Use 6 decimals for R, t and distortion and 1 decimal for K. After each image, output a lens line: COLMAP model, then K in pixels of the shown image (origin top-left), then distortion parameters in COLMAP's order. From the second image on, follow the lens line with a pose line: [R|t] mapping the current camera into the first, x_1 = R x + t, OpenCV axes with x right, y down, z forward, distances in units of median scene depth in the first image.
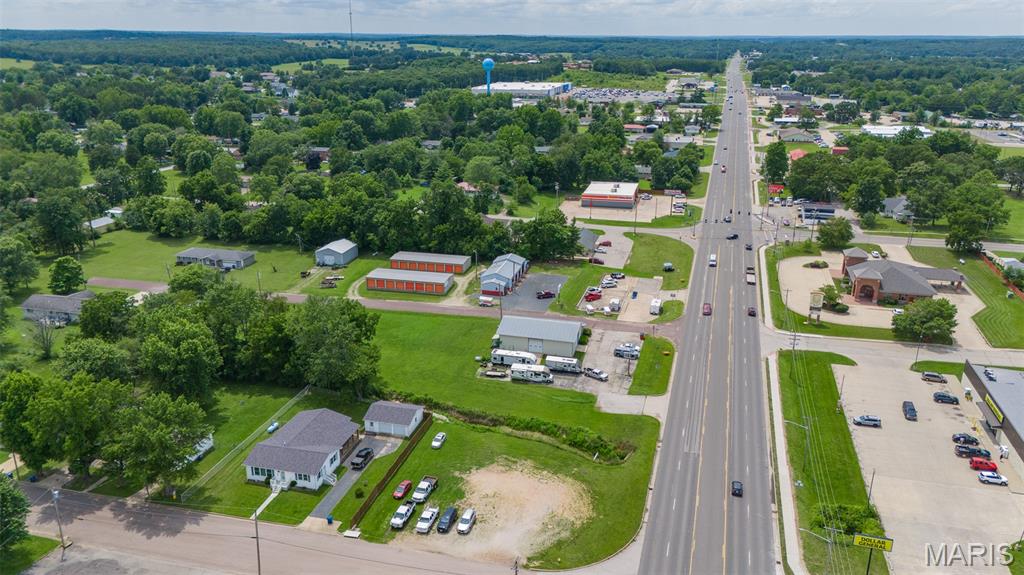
lens RADIAL K [[751.6, 0, 514.6], [0, 751.6, 291.6], [0, 0, 1]] dist [0.082397, -0.078617]
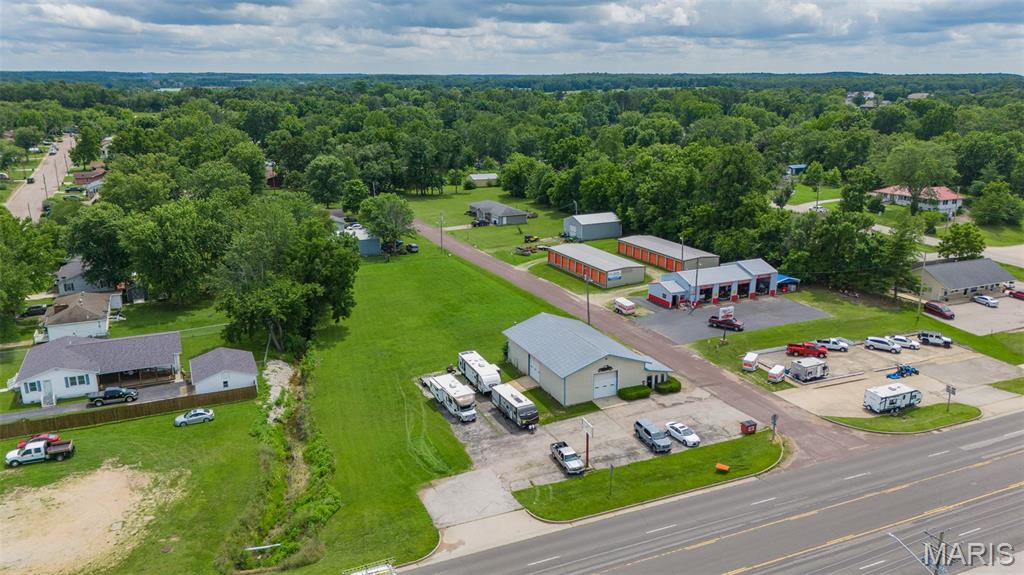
lens RADIAL K [[751.6, 0, 514.6], [0, 751.6, 291.6], [0, 0, 1]] dist [0.082397, -0.078617]
pose [[0.625649, 0.209049, -0.751573, 0.388237], [-0.251648, 0.966006, 0.059208, -0.013618], [0.738402, 0.152088, 0.656987, 0.526590]]
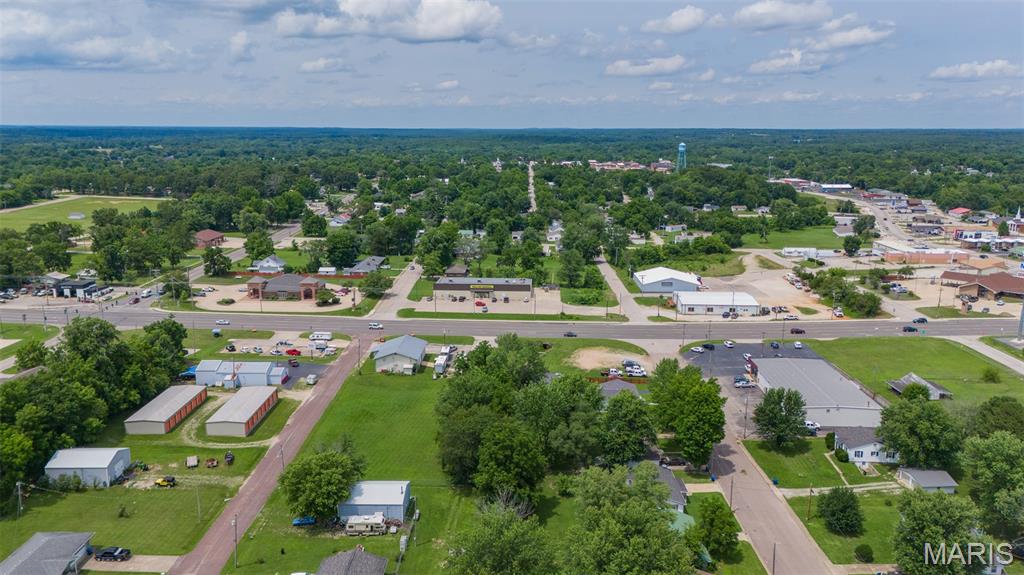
lens RADIAL K [[751.6, 0, 514.6], [0, 751.6, 291.6], [0, 0, 1]] dist [0.082397, -0.078617]
pose [[-0.224508, -0.216429, 0.950134, -1.074734], [0.310813, 0.908194, 0.280318, -0.304181], [-0.923575, 0.358248, -0.136628, 0.867101]]
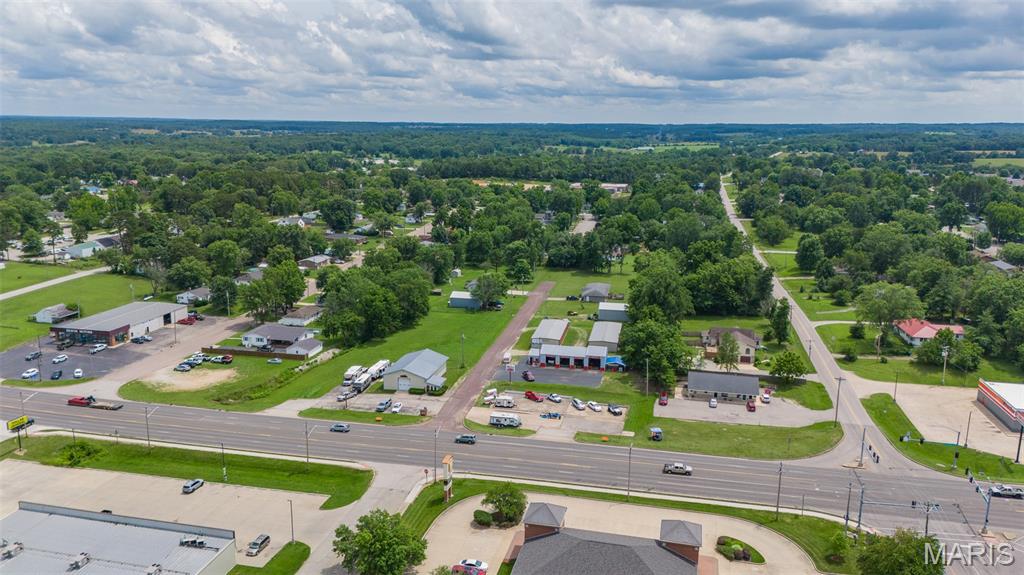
lens RADIAL K [[751.6, 0, 514.6], [0, 751.6, 291.6], [0, 0, 1]] dist [0.082397, -0.078617]
pose [[0.032888, 0.214912, -0.976079, 1.038847], [-0.330332, 0.924062, 0.192329, -0.299662], [0.943292, 0.316105, 0.101383, 0.893087]]
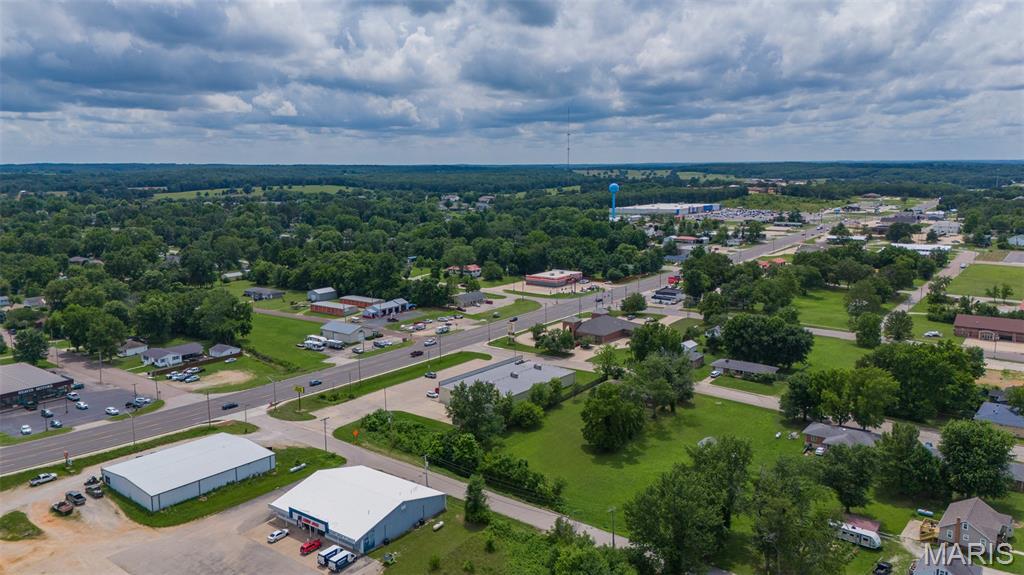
lens RADIAL K [[751.6, 0, 514.6], [0, 751.6, 291.6], [0, 0, 1]] dist [0.082397, -0.078617]
pose [[0.916645, 0.056619, -0.395672, 0.975605], [-0.118435, 0.983936, -0.133578, 0.138044], [0.381753, 0.169305, 0.908626, -0.414119]]
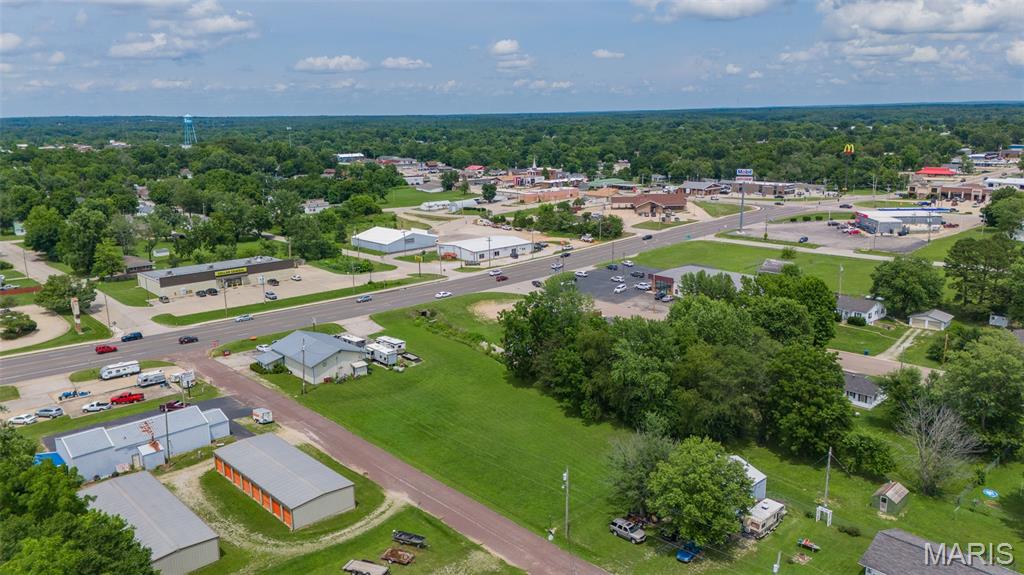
lens RADIAL K [[748.8, 0, 514.1], [0, 748.8, 303.2], [0, 0, 1]] dist [0.085652, -0.080139]
pose [[-0.834642, -0.129535, 0.535344, -0.557880], [0.188260, 0.846323, 0.498293, -0.354035], [-0.517621, 0.516680, -0.681990, 1.312074]]
